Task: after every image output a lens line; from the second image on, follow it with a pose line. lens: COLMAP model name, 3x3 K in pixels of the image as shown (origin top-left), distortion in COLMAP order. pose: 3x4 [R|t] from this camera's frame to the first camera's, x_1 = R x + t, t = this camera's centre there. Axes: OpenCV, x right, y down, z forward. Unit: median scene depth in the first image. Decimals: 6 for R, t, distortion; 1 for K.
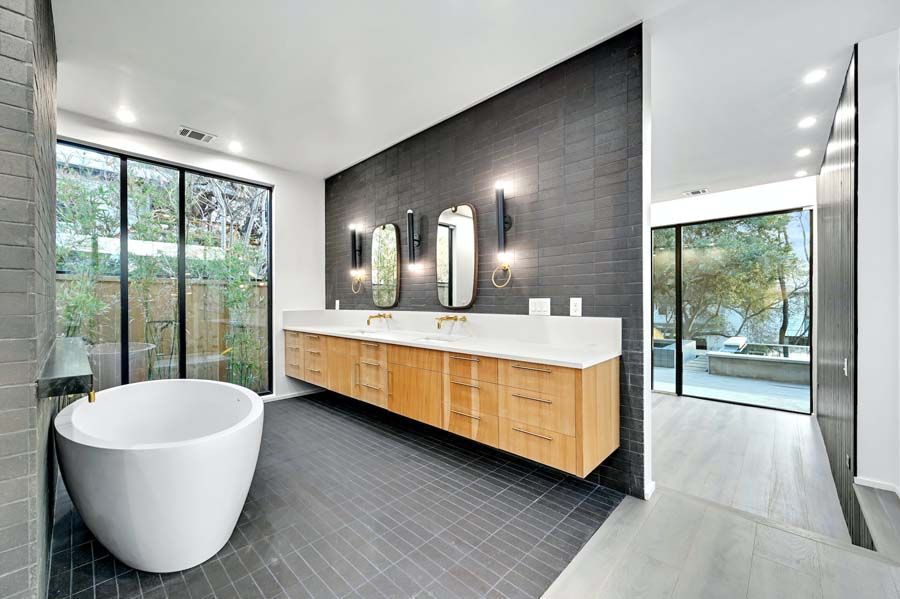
lens RADIAL K [[355.6, 0, 450.0], [0, 355.6, 305.5], [0, 0, 1]] dist [-0.000901, -0.000165]
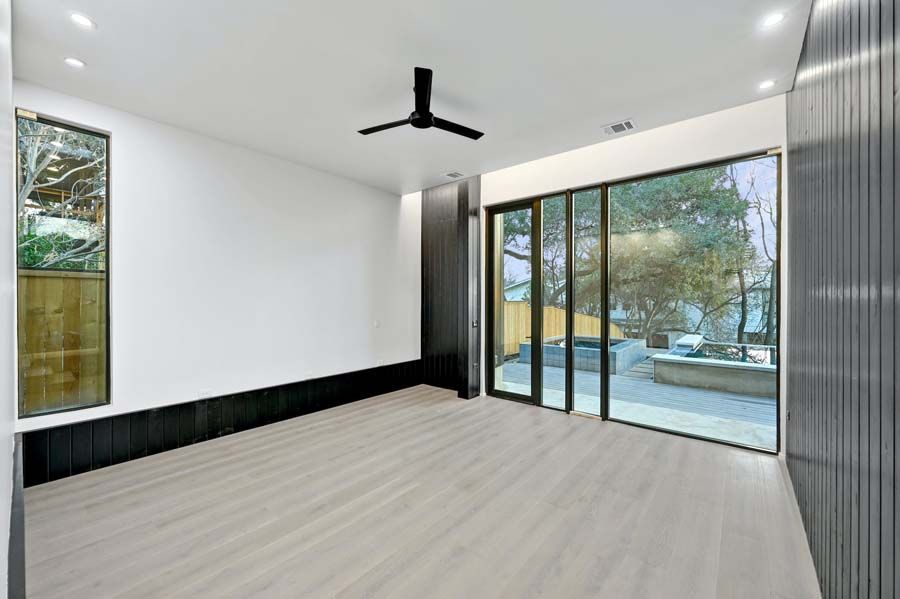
lens RADIAL K [[356.7, 0, 450.0], [0, 356.7, 299.5], [0, 0, 1]] dist [0.000584, 0.000300]
pose [[0.997759, 0.005285, 0.066703, 0.155064], [-0.005062, 0.999981, -0.003522, 0.007161], [-0.066720, 0.003177, 0.997767, 0.162594]]
